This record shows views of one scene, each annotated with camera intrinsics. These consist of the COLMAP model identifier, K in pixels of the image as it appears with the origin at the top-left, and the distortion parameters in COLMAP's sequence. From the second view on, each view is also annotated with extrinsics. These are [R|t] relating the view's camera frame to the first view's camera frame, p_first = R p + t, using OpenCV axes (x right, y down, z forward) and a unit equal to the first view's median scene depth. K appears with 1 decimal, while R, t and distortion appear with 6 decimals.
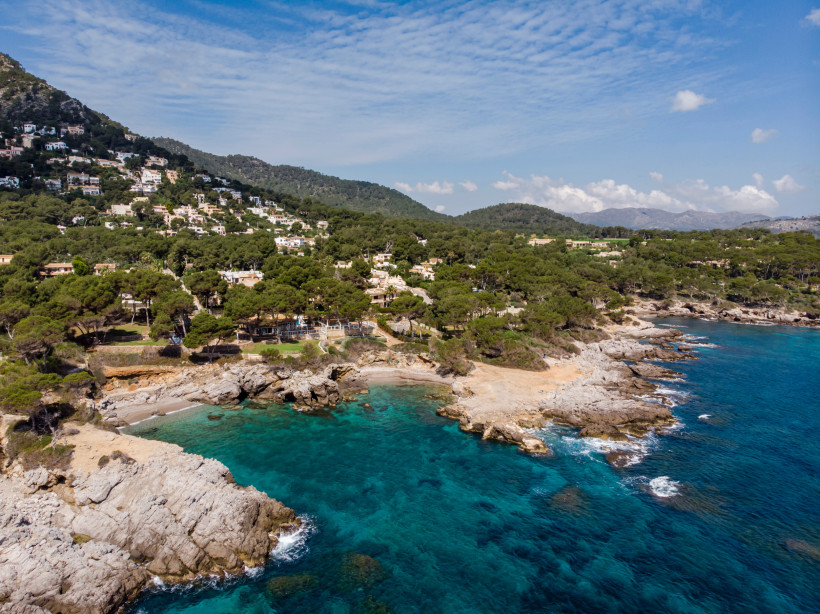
lens RADIAL K [[617.1, 0, 410.0], [0, 617.1, 307.0], [0, 0, 1]] dist [0.037788, -0.044270]
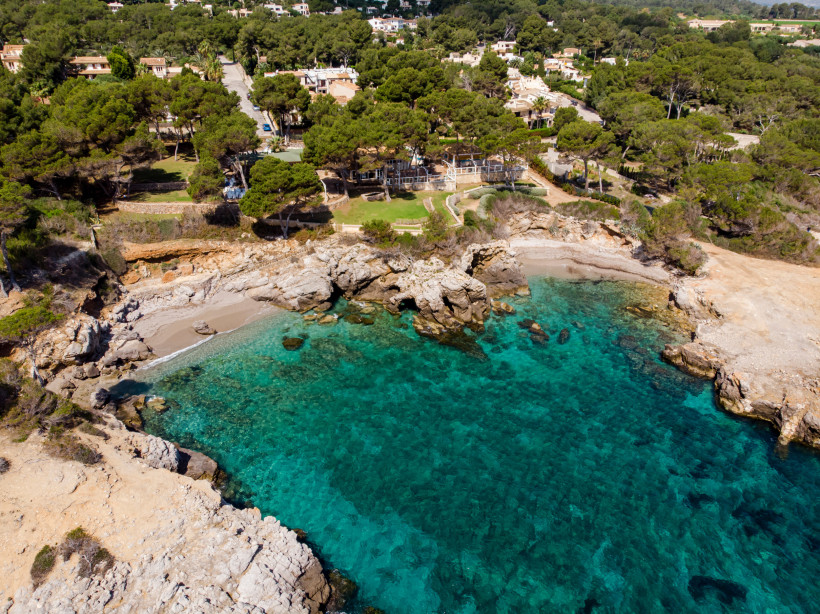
lens RADIAL K [[617.1, 0, 410.0], [0, 617.1, 307.0], [0, 0, 1]] dist [0.037788, -0.044270]
pose [[0.989268, 0.062315, -0.132161, -0.100142], [-0.017068, 0.947589, 0.319037, -0.044666], [0.145115, -0.313357, 0.938482, 0.375802]]
